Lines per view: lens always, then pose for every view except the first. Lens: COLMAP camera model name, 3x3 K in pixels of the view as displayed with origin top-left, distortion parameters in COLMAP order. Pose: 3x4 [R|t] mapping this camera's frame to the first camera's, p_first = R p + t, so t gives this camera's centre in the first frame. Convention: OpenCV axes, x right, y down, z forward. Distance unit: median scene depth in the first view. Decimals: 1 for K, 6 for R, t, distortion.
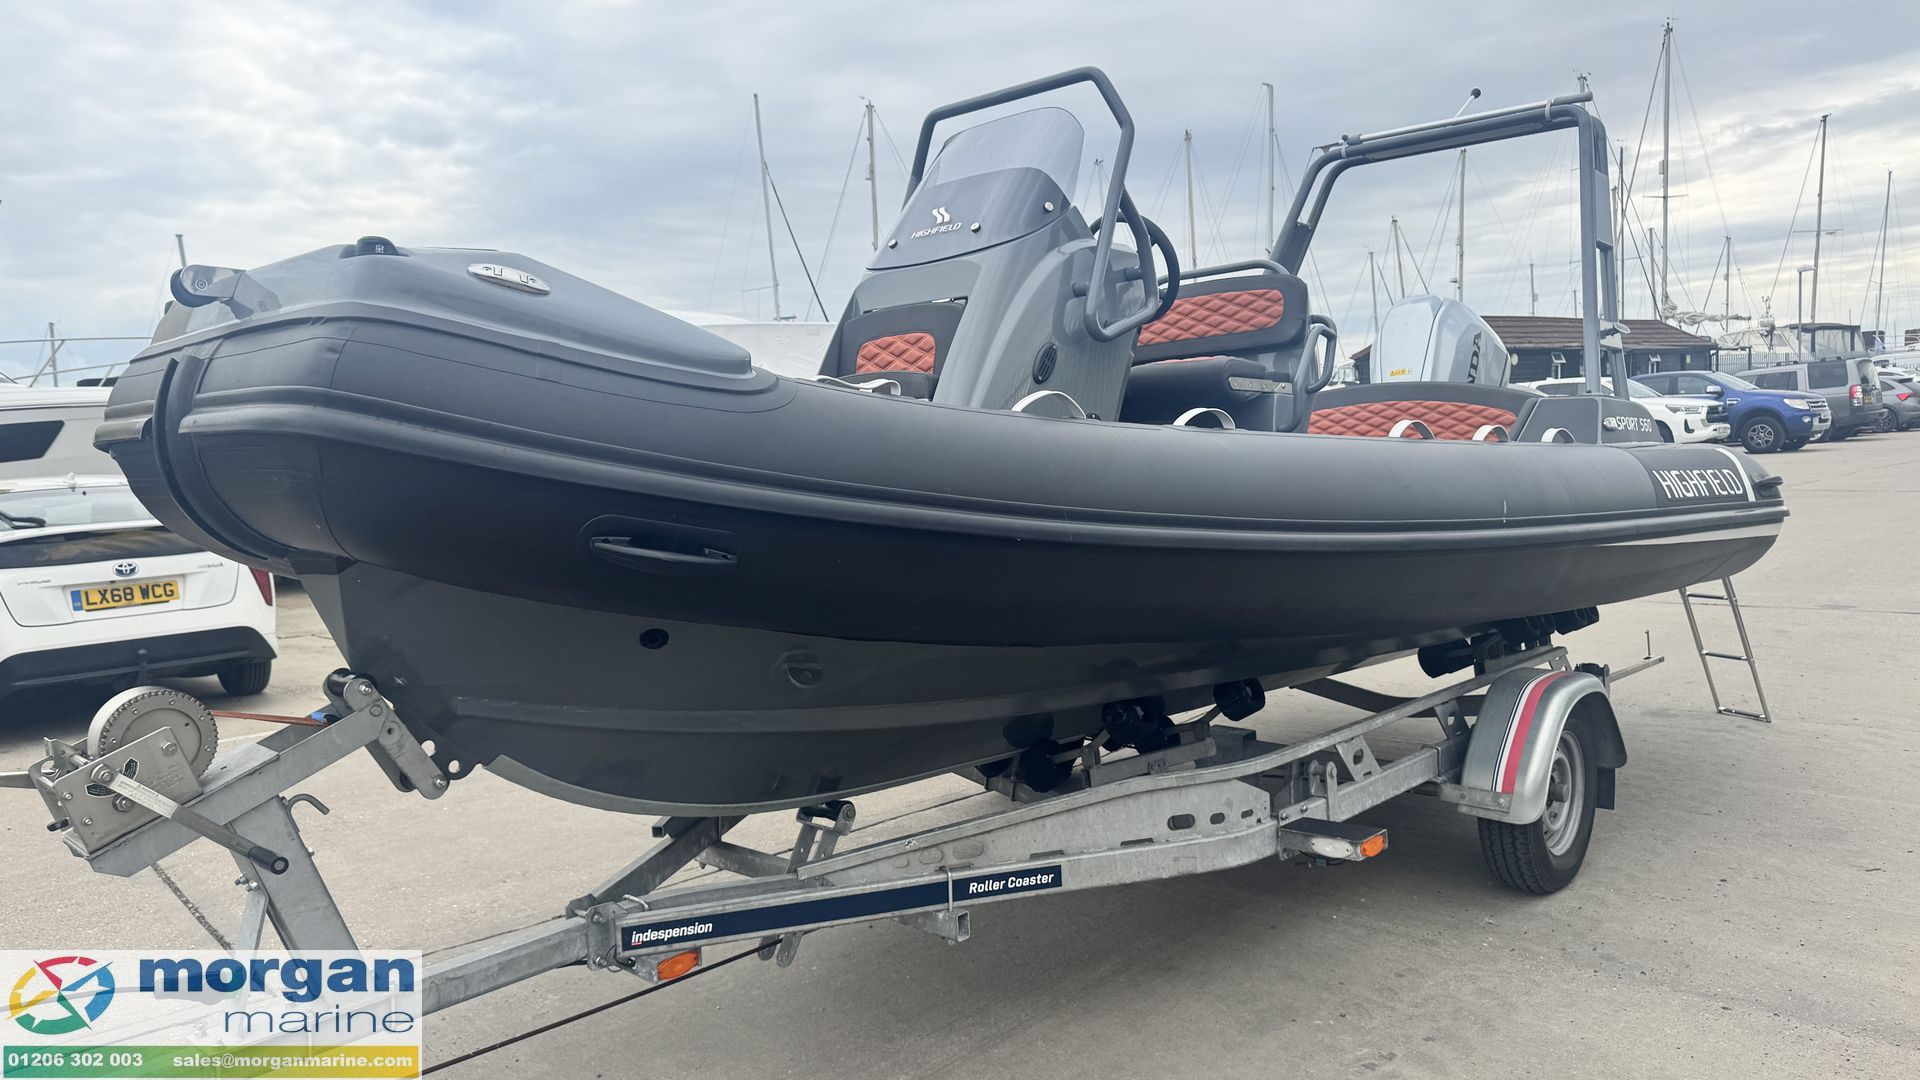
lens RADIAL K [[1337.0, 0, 949.9], [0, 1337.0, 546.2], [0, 0, 1]] dist [0.104152, -0.152984]
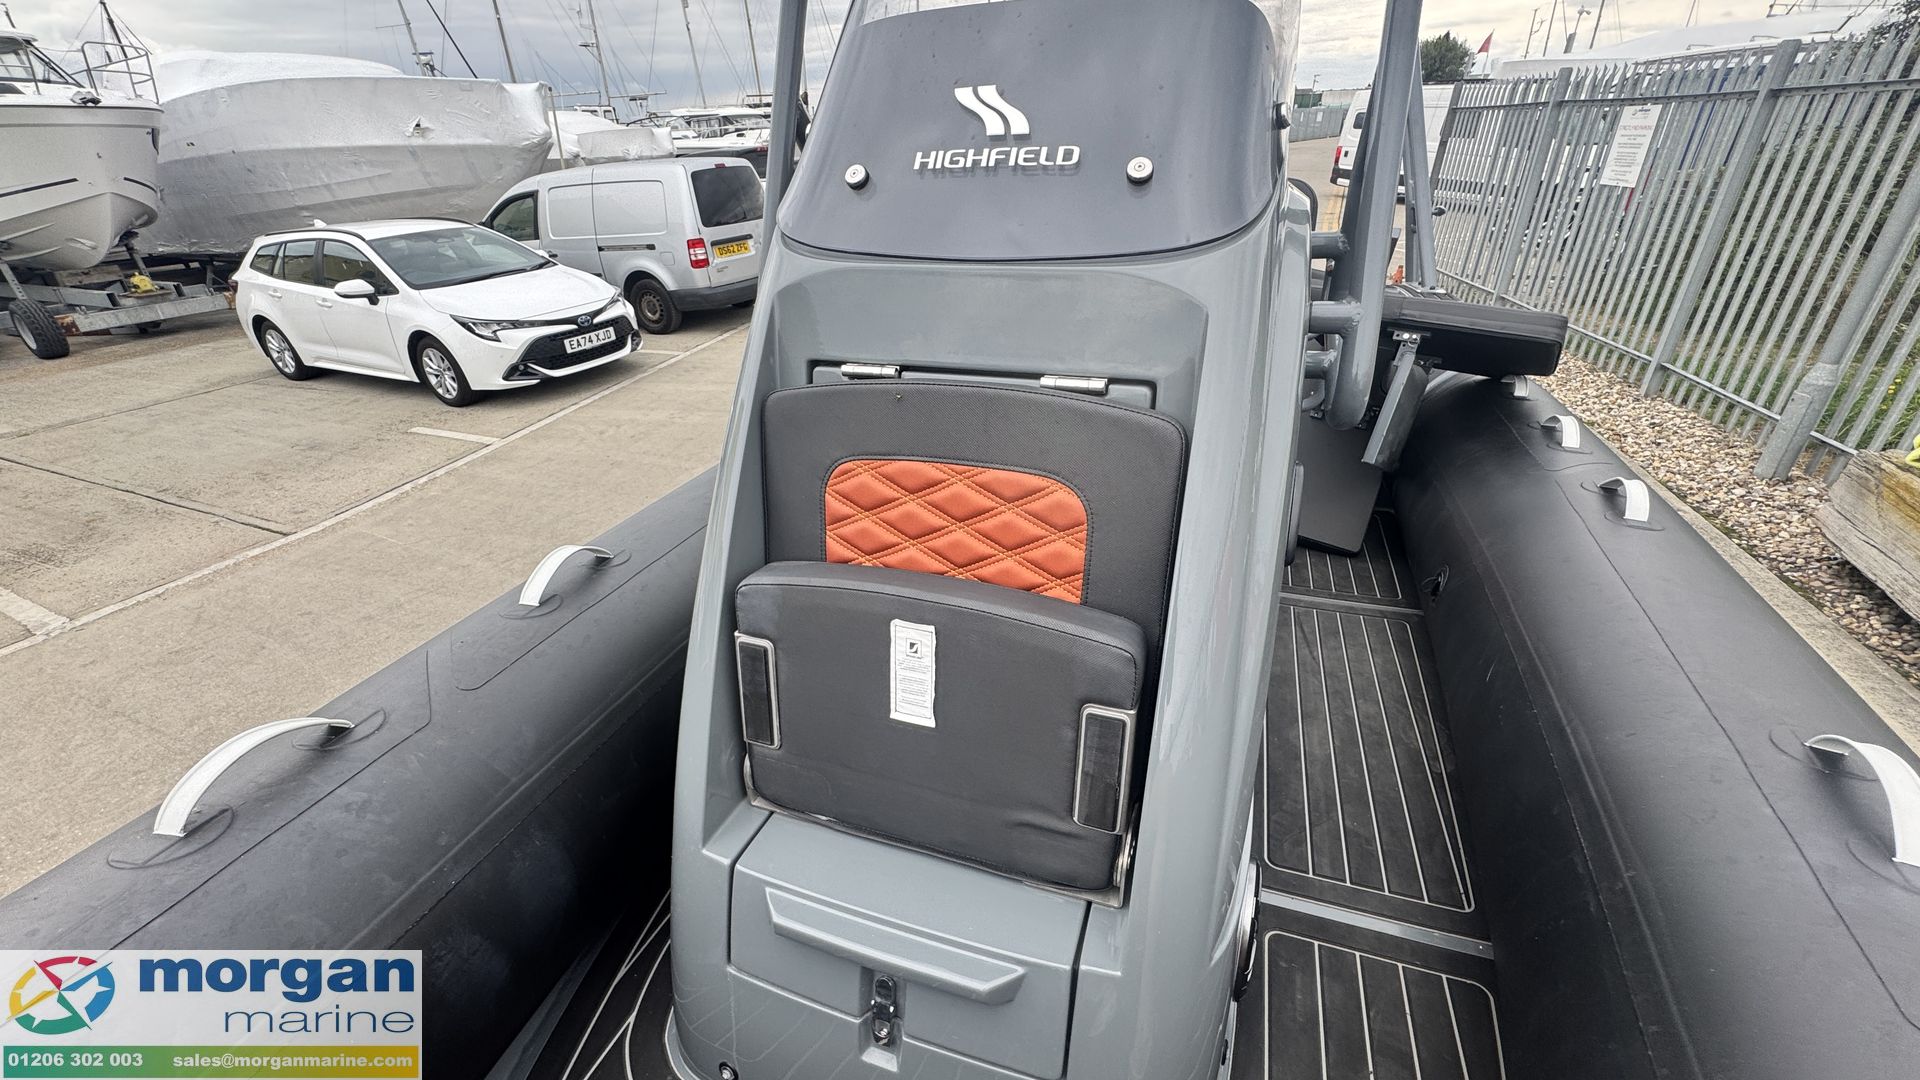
lens RADIAL K [[768.7, 0, 960.0], [0, 768.7, 537.7], [0, 0, 1]] dist [-0.004577, 0.000321]
pose [[0.913684, -0.174219, 0.367191, -0.056249], [0.023636, 0.924713, 0.379930, -0.101286], [-0.405738, -0.338457, 0.849013, 0.360989]]
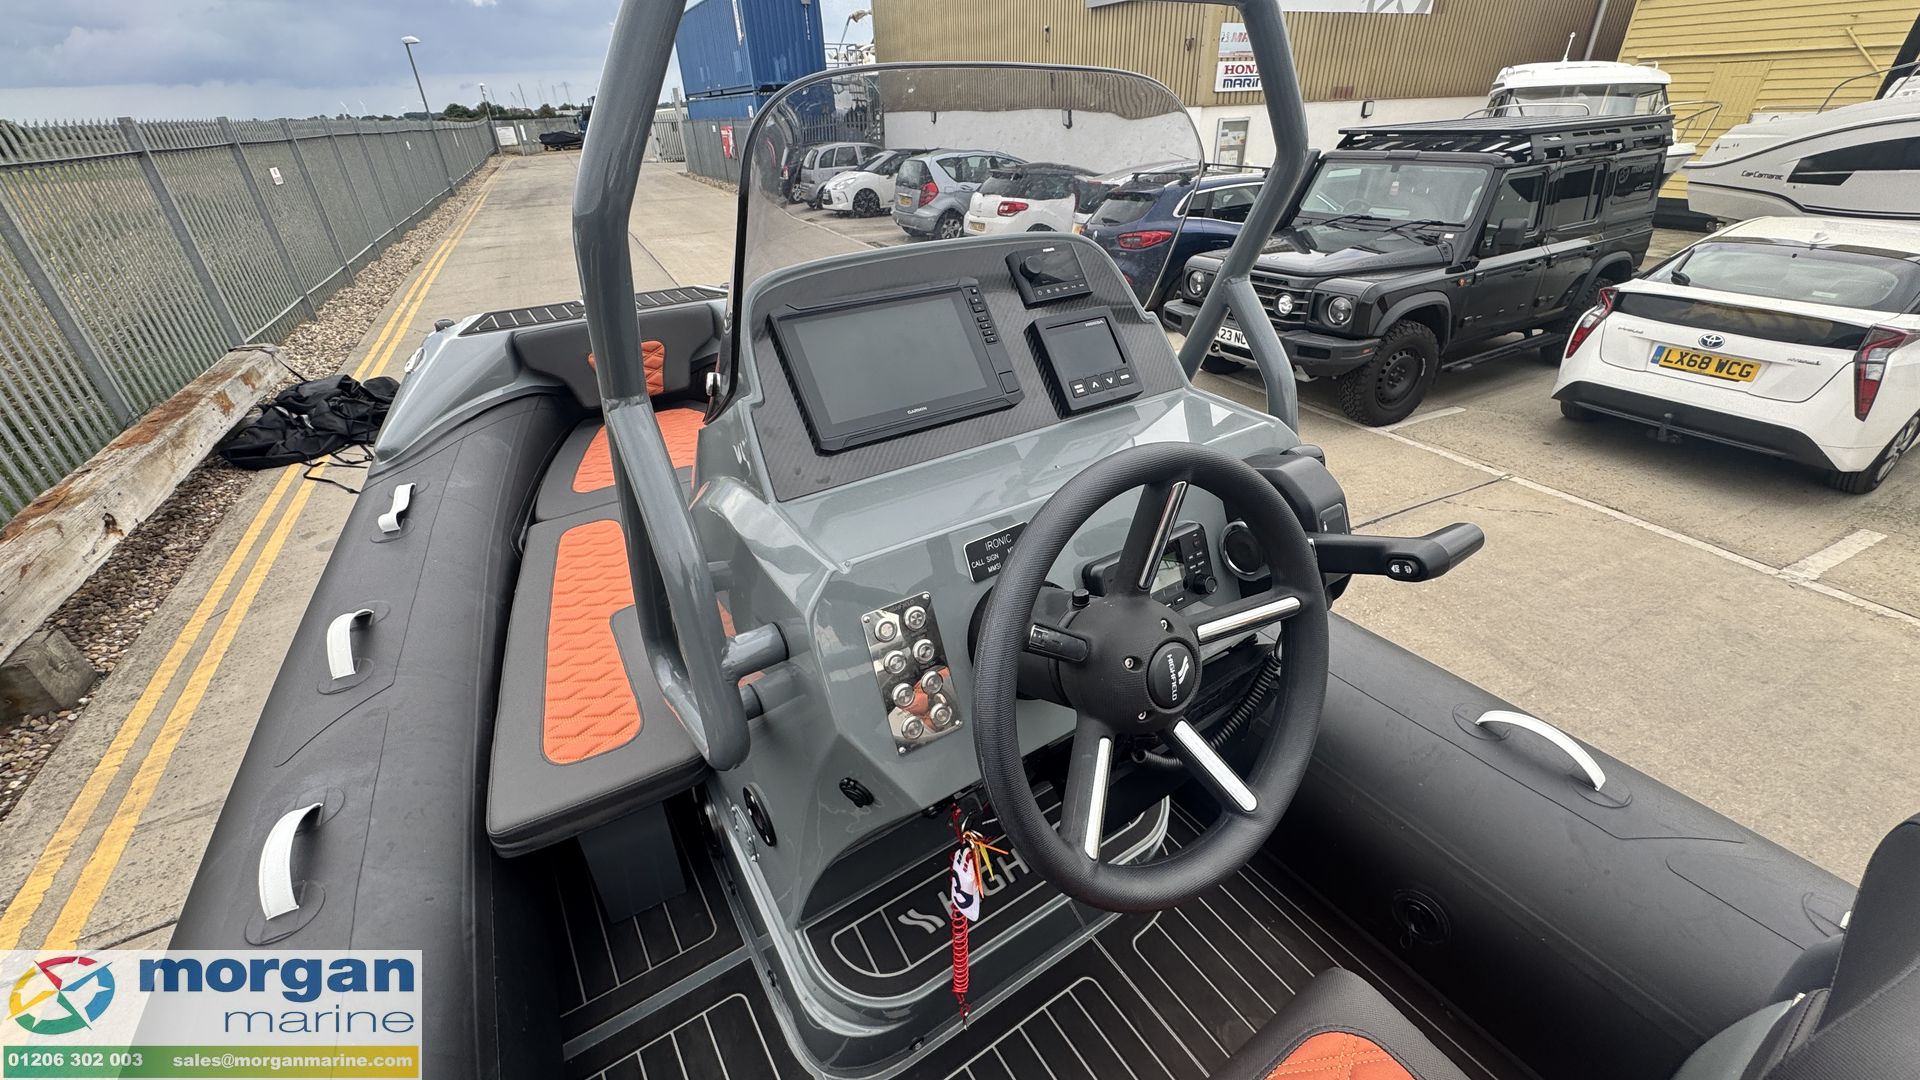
lens RADIAL K [[768.1, 0, 959.9], [0, 768.1, 536.3], [0, 0, 1]] dist [-0.005171, 0.000754]
pose [[-0.221726, 0.524501, -0.822032, 0.128409], [-0.047859, 0.836146, 0.546416, -0.157947], [0.973934, 0.160496, -0.160293, 0.508631]]
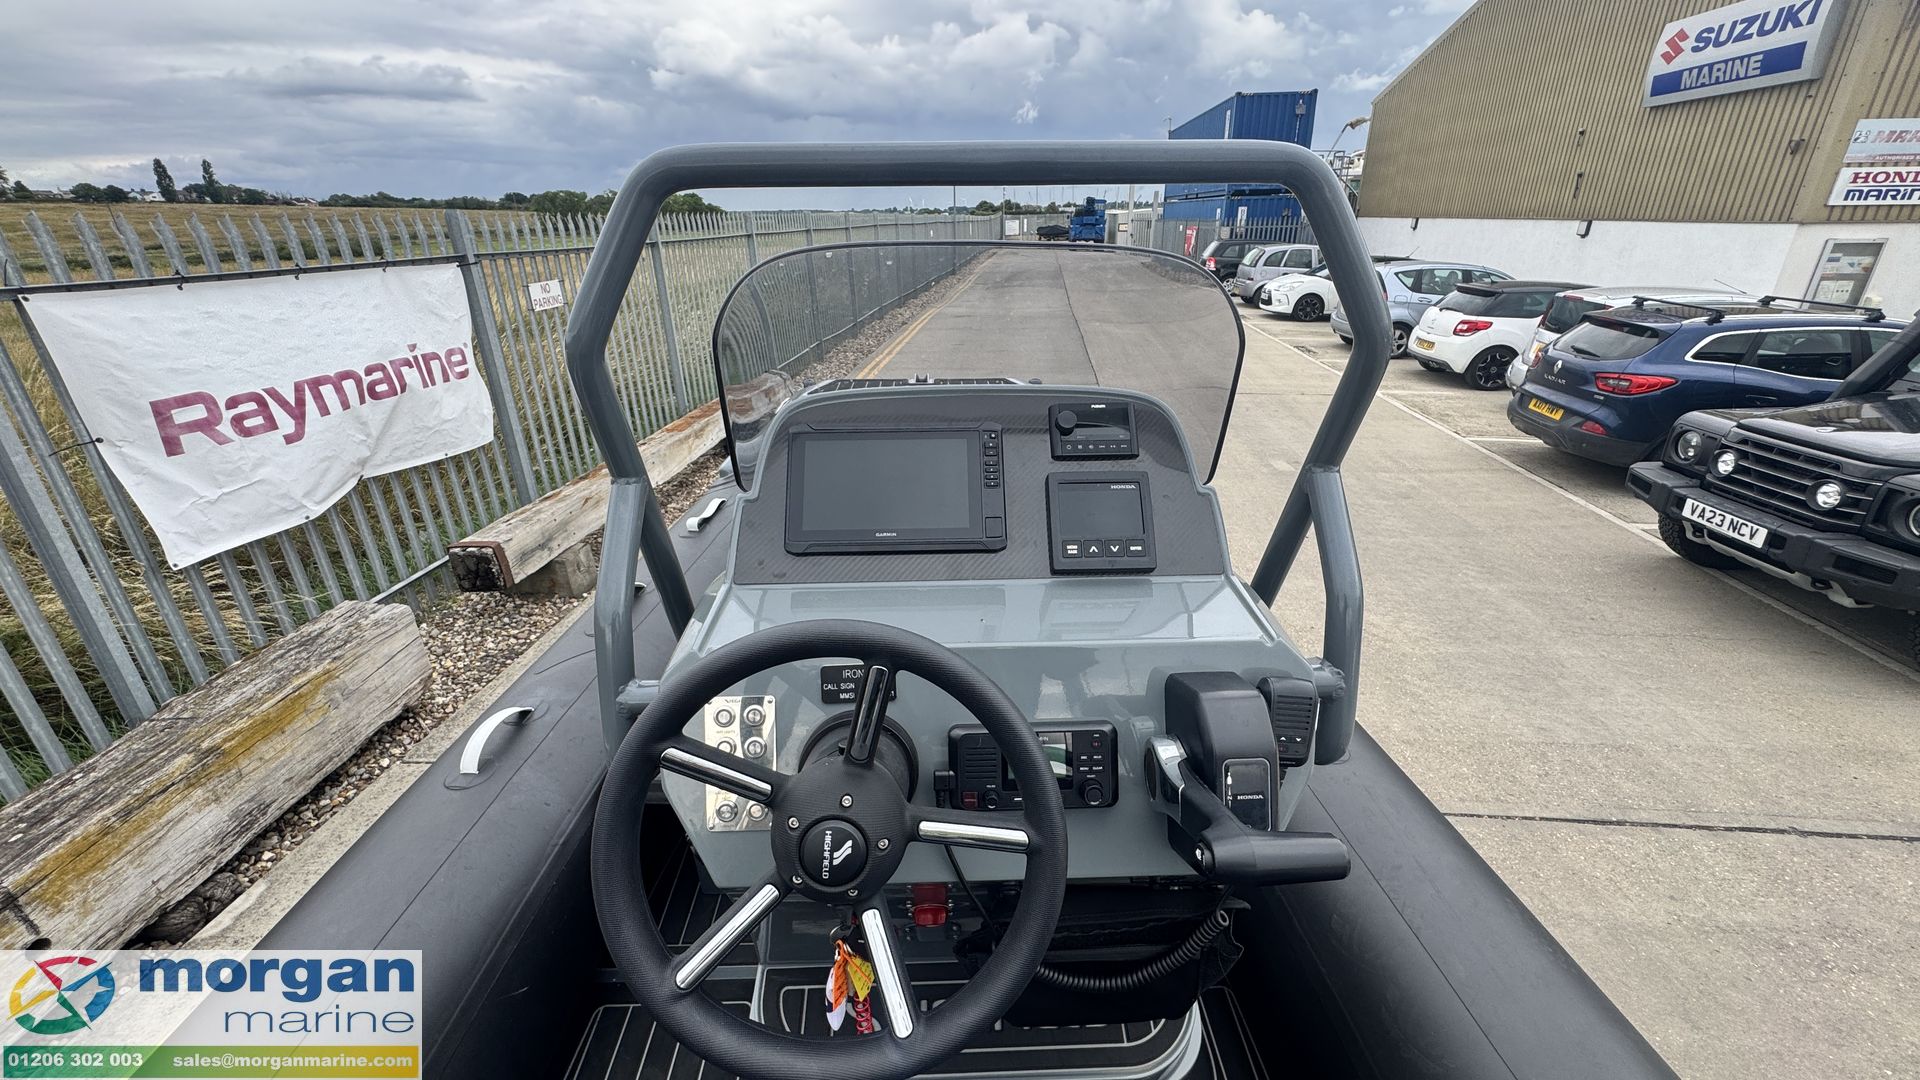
lens RADIAL K [[764.8, 0, 961.5], [0, 764.8, 537.3], [0, 0, 1]] dist [-0.002348, -0.000192]
pose [[-0.699187, 0.327142, -0.635701, 0.097605], [-0.021111, 0.879333, 0.475739, -0.168778], [0.714627, 0.346051, -0.607912, 0.562075]]
